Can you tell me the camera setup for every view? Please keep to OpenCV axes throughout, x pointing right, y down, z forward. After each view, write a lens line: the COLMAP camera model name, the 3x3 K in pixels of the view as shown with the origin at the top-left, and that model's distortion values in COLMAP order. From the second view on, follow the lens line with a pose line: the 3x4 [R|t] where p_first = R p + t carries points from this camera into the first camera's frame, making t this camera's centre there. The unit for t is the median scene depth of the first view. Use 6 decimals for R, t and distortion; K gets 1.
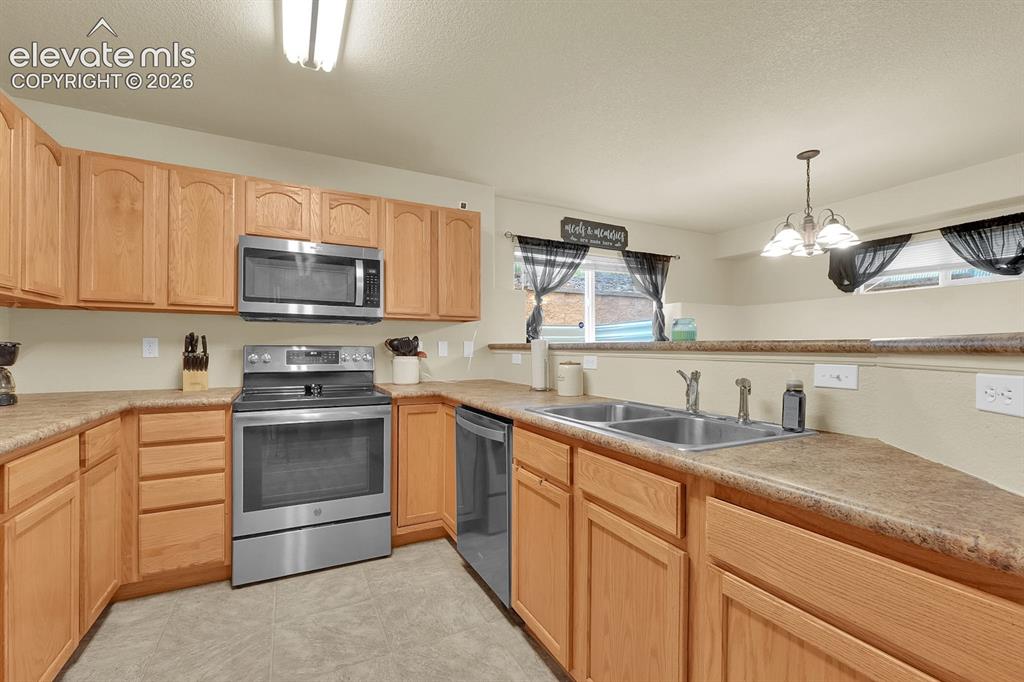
lens RADIAL K [[428.2, 0, 507.3], [0, 428.2, 348.1], [0, 0, 1]] dist [-0.001721, -0.000336]
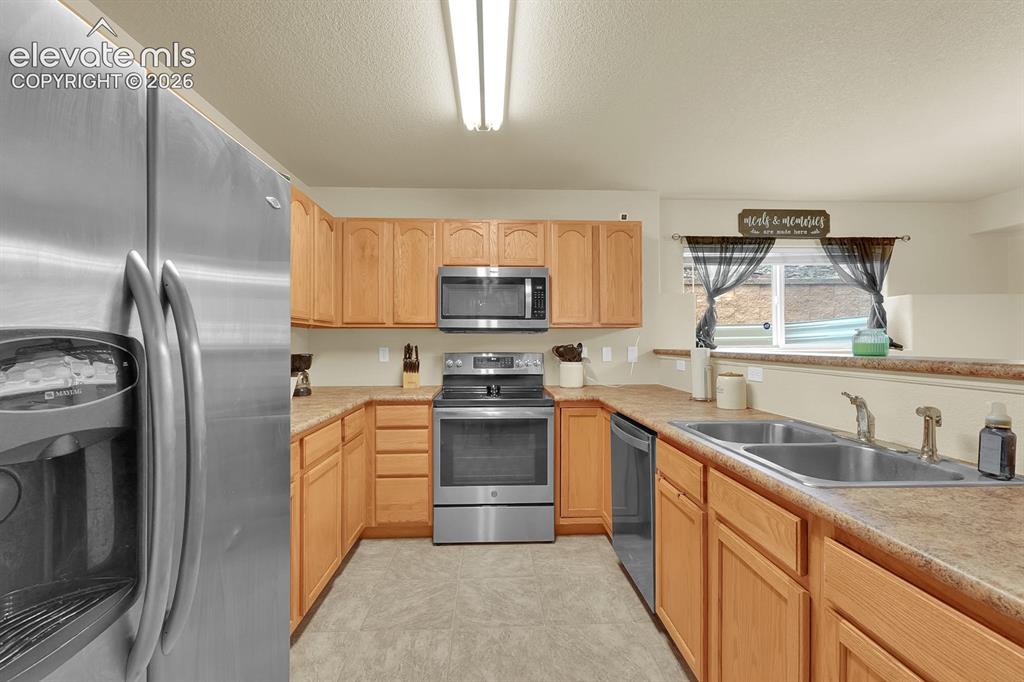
lens RADIAL K [[424.6, 0, 512.0], [0, 424.6, 341.0], [0, 0, 1]] dist [0.000213, -0.000234]
pose [[0.912888, -0.008073, -0.408130, 0.082823], [0.006200, 0.999963, -0.005913, -0.034346], [0.408163, 0.002868, 0.912905, -0.059199]]
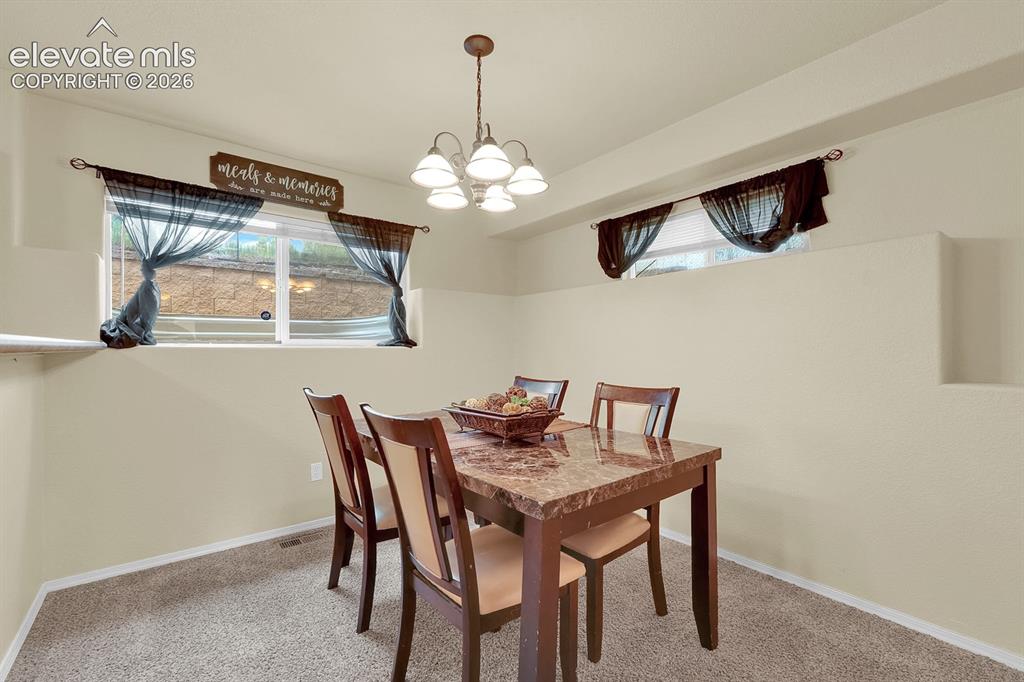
lens RADIAL K [[438.7, 0, 509.1], [0, 438.7, 345.1], [0, 0, 1]] dist [0.002273, 0.000112]
pose [[0.979918, -0.000002, 0.199402, 0.721463], [0.002467, 0.999924, -0.012114, 0.002049], [-0.199387, 0.012362, 0.979843, 0.408814]]
